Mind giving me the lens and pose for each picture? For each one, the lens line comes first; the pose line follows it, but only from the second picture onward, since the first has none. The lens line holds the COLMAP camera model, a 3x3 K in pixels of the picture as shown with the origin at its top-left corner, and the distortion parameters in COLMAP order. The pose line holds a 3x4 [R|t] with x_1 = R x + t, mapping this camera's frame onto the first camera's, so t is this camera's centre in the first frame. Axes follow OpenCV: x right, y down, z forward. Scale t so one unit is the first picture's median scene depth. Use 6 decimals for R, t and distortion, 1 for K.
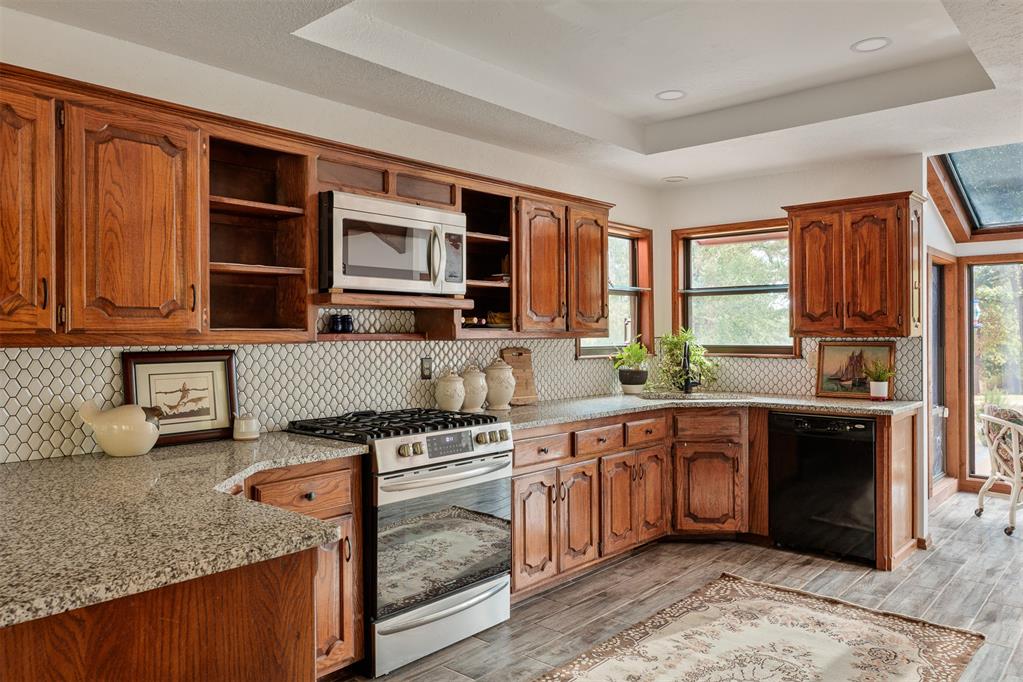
lens RADIAL K [[720.0, 0, 516.6], [0, 720.0, 334.6], [0, 0, 1]] dist [0.000180, 0.001672]
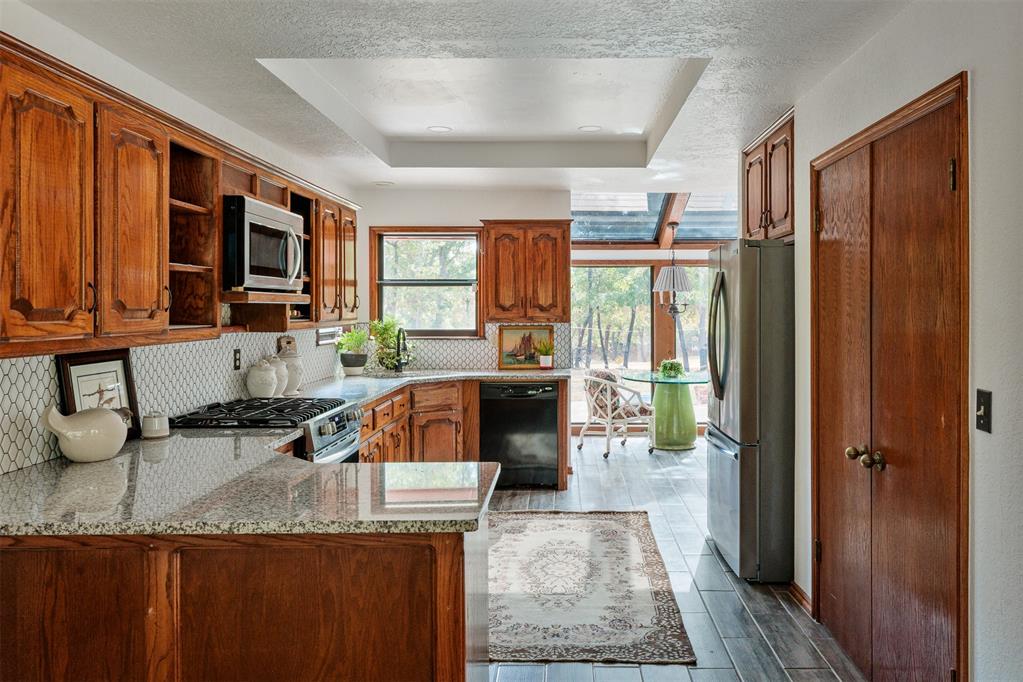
lens RADIAL K [[777.0, 0, 561.0], [0, 777.0, 306.7], [0, 0, 1]] dist [-0.004284, -0.000139]
pose [[0.750109, 0.003502, 0.661305, -0.442474], [-0.001319, 0.999992, -0.003800, -0.021012], [-0.661313, 0.001978, 0.750108, -0.117741]]
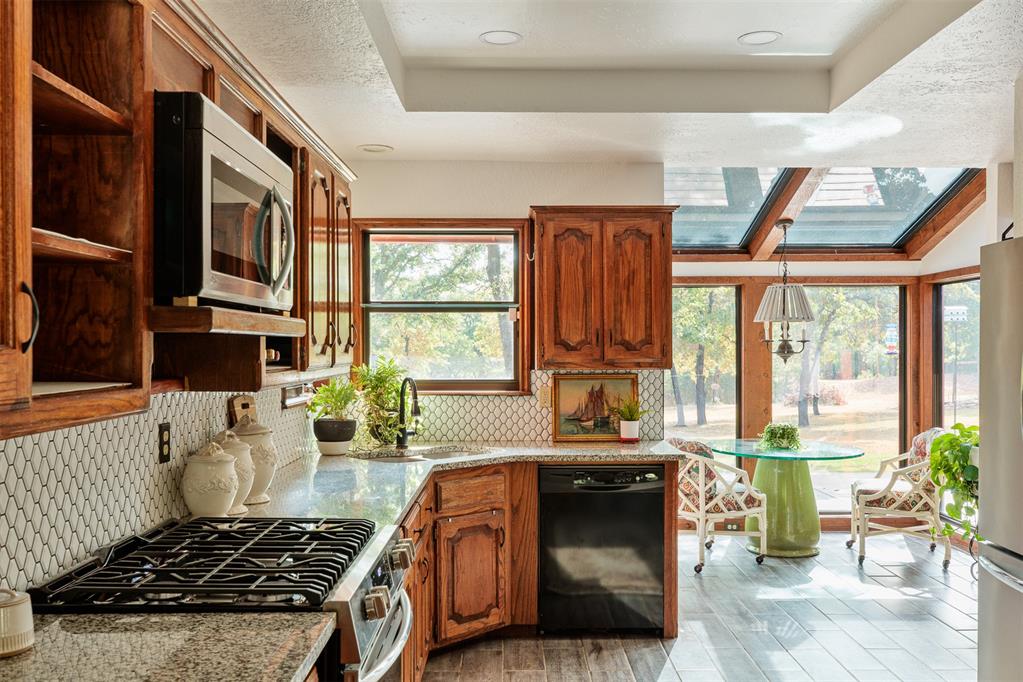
lens RADIAL K [[926.1, 0, 513.6], [0, 926.1, 352.3], [0, 0, 1]] dist [-0.000923, 0.001848]
pose [[0.744039, -0.001304, 0.668135, -0.342291], [-0.000891, 0.999995, 0.002943, -0.019846], [-0.668135, -0.002785, 0.744035, 0.263514]]
